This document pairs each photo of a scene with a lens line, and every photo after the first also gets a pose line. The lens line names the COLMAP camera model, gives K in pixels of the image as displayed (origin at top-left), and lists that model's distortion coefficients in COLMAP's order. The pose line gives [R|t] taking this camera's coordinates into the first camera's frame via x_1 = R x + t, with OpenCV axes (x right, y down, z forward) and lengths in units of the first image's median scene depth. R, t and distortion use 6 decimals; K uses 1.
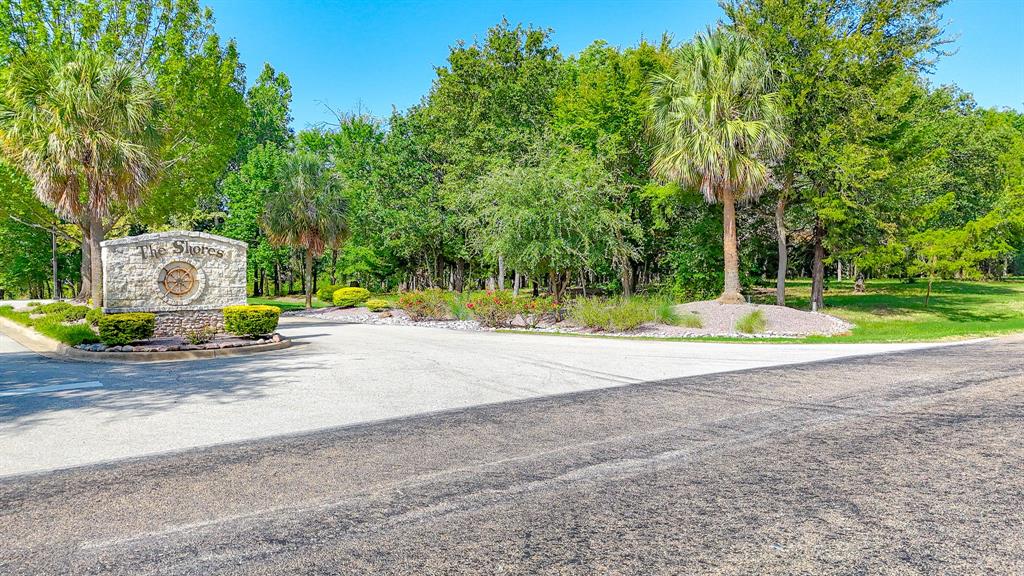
lens RADIAL K [[749.5, 0, 509.5], [0, 749.5, 298.3], [0, 0, 1]] dist [0.066325, -0.058927]
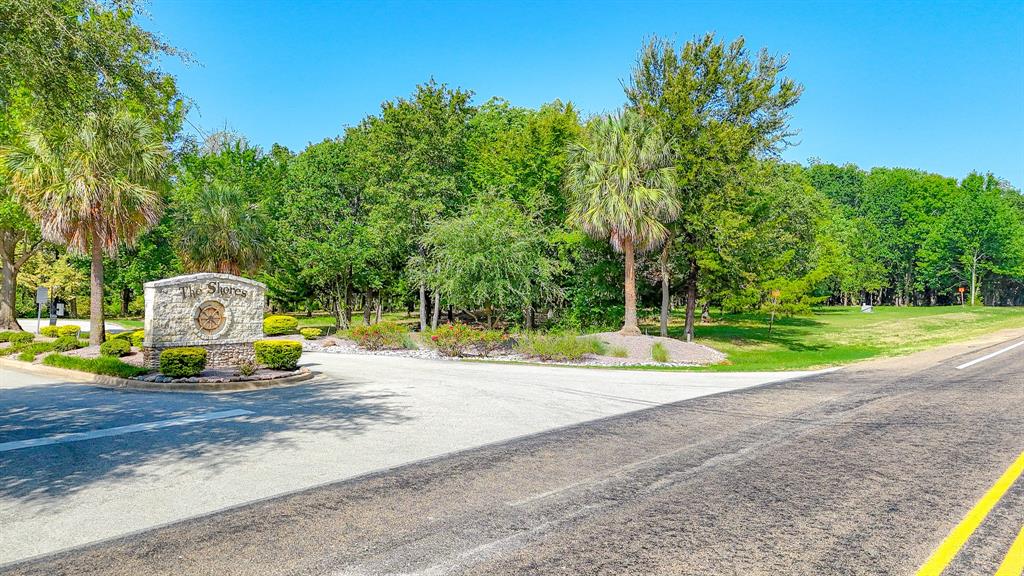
lens RADIAL K [[749.5, 0, 503.1], [0, 749.5, 287.5], [0, 0, 1]] dist [0.066325, -0.058927]
pose [[0.975058, 0.021253, 0.220931, -0.187437], [-0.012633, 0.999105, -0.040361, -0.020236], [-0.221591, 0.036563, 0.974454, -0.136735]]
